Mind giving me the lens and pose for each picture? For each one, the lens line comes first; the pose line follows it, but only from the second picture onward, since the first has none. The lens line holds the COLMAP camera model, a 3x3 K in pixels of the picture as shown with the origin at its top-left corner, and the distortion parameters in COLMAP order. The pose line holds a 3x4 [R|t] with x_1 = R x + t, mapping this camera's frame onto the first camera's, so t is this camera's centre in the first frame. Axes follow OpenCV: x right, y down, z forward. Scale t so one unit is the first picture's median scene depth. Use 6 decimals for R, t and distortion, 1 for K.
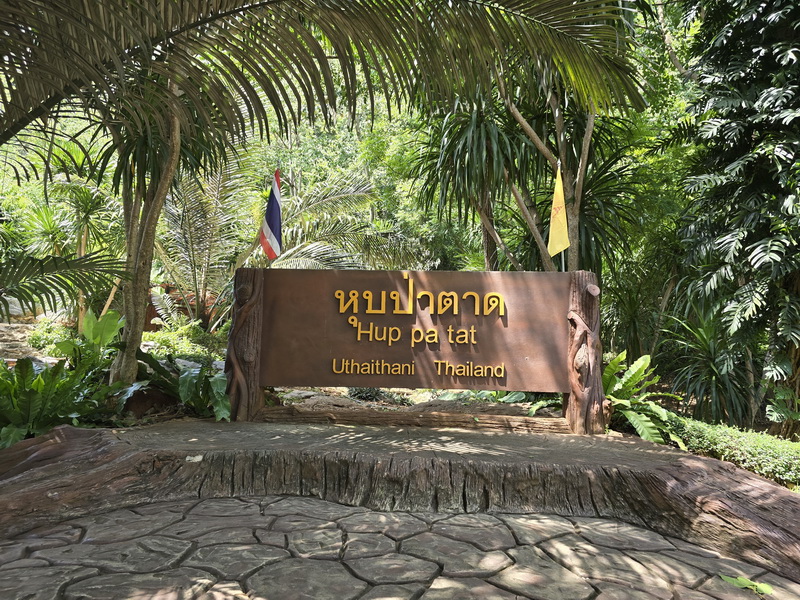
lens RADIAL K [[508.2, 0, 400.0], [0, 508.2, 300.0], [0, 0, 1]] dist [0.059124, -0.063499]
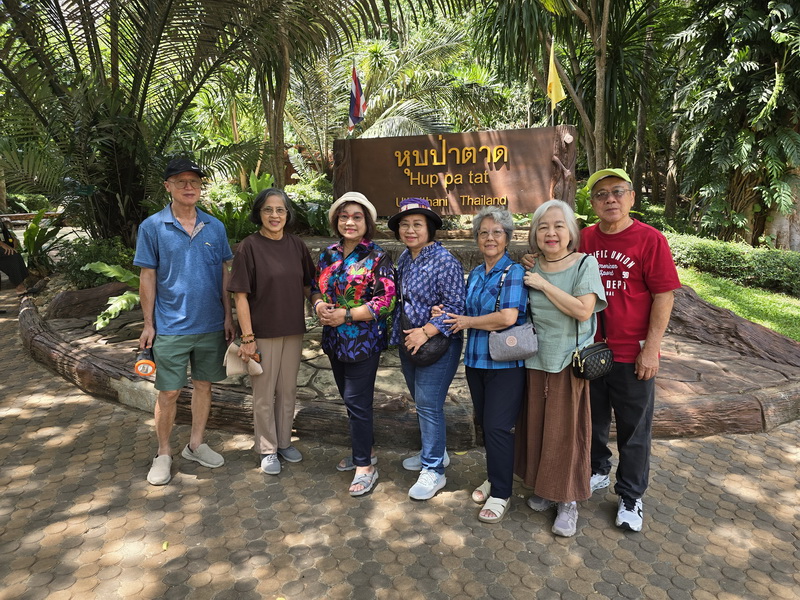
lens RADIAL K [[508.2, 0, 400.0], [0, 508.2, 300.0], [0, 0, 1]] dist [0.059124, -0.063499]
pose [[0.966828, 0.009405, -0.255255, 0.270493], [0.066473, 0.955625, 0.286988, -0.030404], [0.246627, -0.294435, 0.923300, -0.513091]]
